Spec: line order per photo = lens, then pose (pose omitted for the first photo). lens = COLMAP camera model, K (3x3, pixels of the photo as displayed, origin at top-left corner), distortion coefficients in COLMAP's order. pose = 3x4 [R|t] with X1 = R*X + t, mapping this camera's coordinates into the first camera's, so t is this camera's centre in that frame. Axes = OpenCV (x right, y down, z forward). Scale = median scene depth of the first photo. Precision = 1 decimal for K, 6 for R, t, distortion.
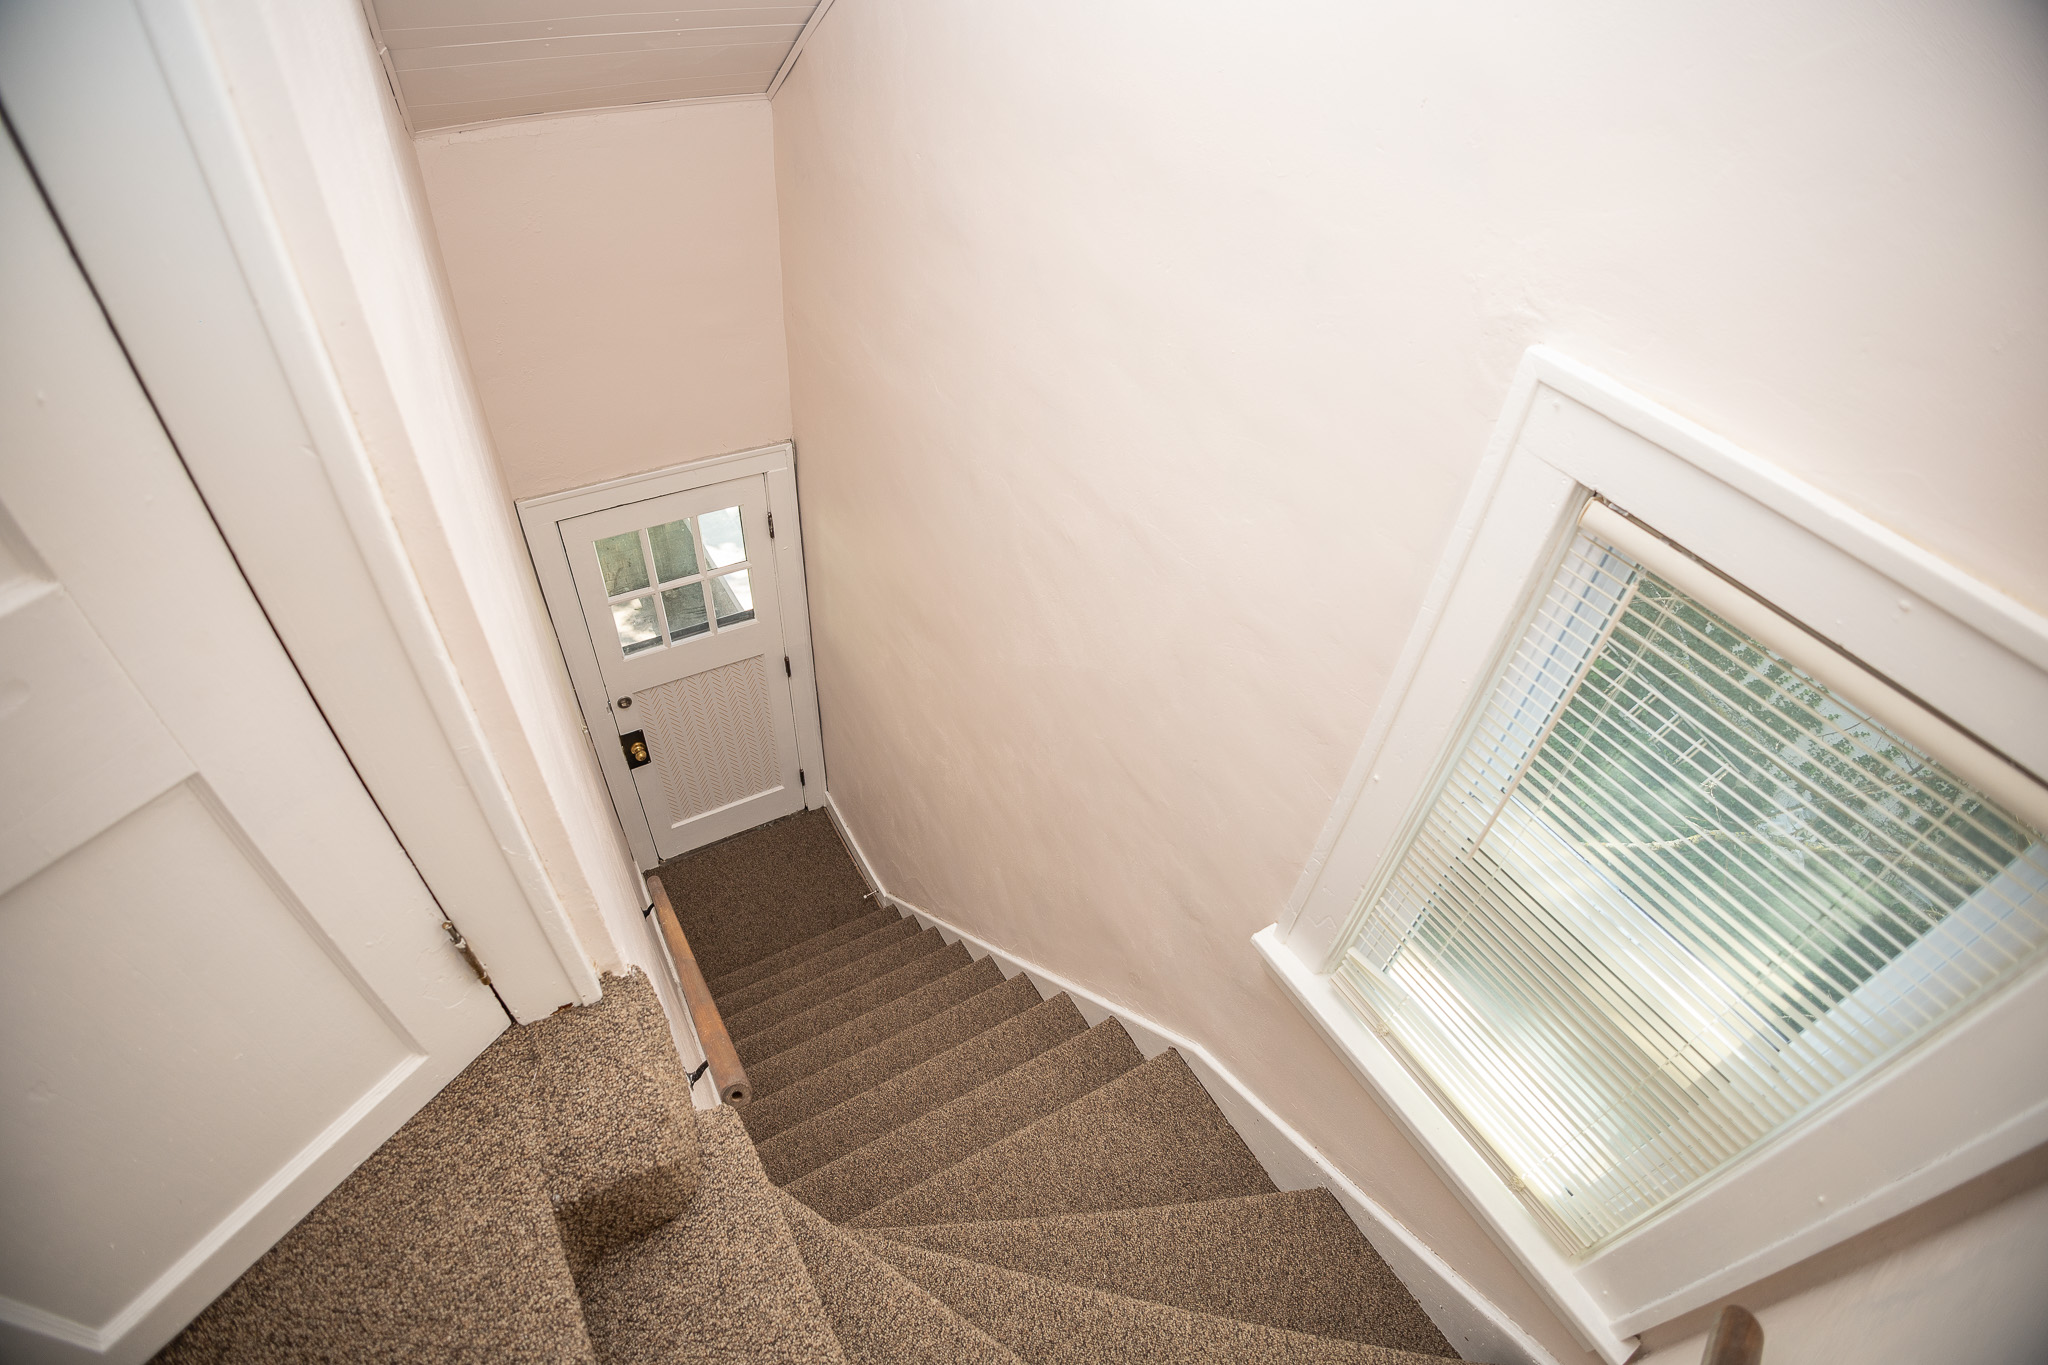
lens RADIAL K [[965.7, 0, 1024.0], [0, 965.7, 682.5], [0, 0, 1]] dist [-0.115955, 0.018462]
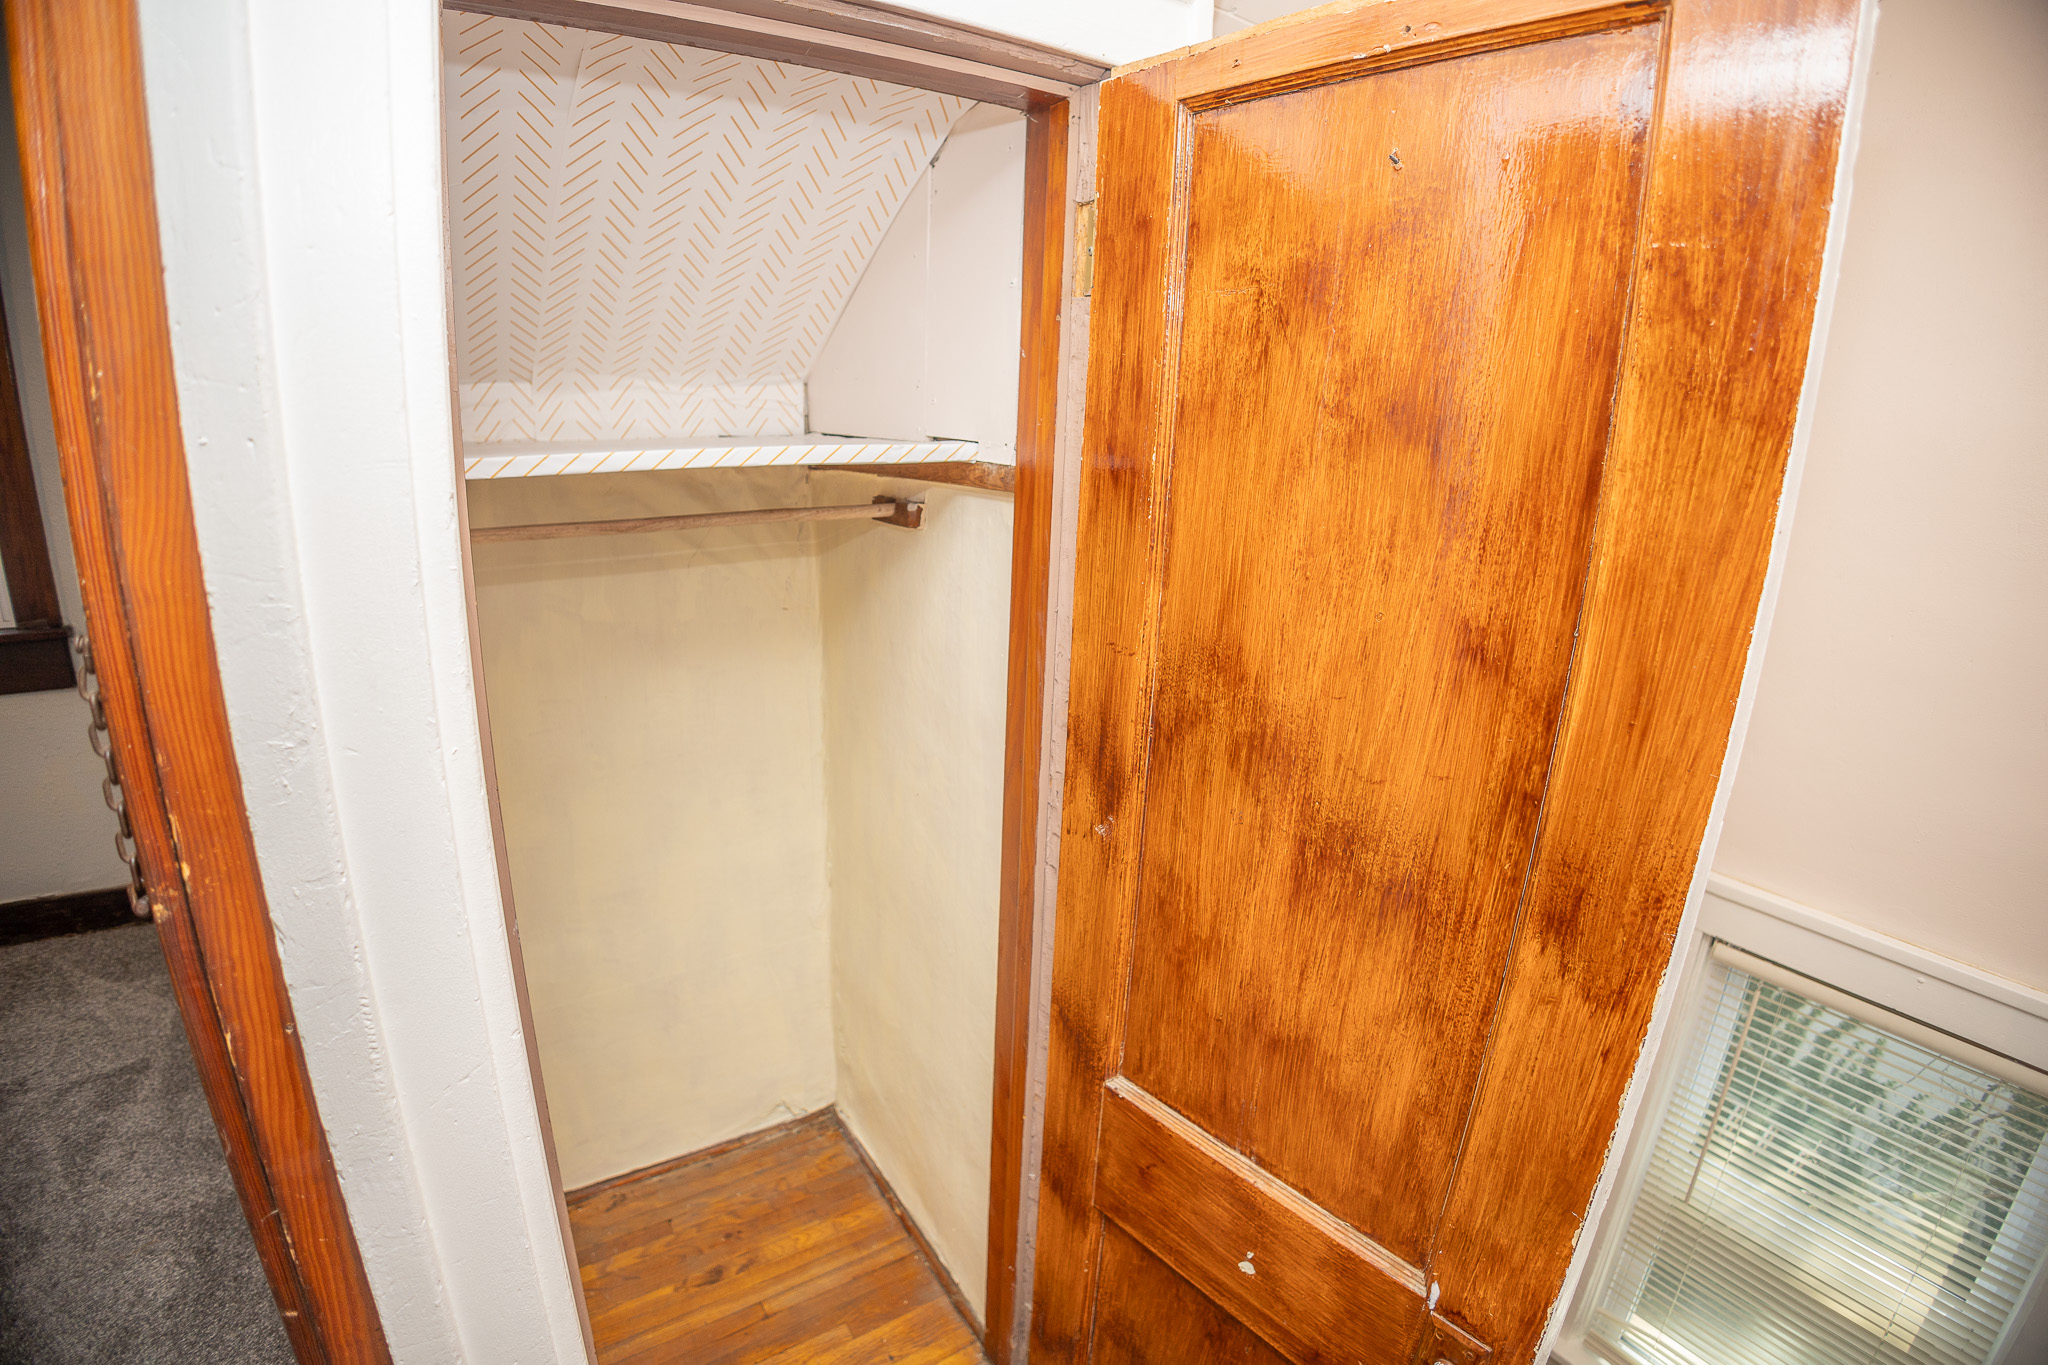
lens RADIAL K [[965.7, 0, 1024.0], [0, 965.7, 682.5], [0, 0, 1]] dist [-0.115955, 0.018462]
pose [[0.997496, -0.063507, 0.031133, -0.608209], [0.070723, 0.890394, -0.449663, 0.019495], [0.000836, 0.450738, 0.892656, -0.610045]]
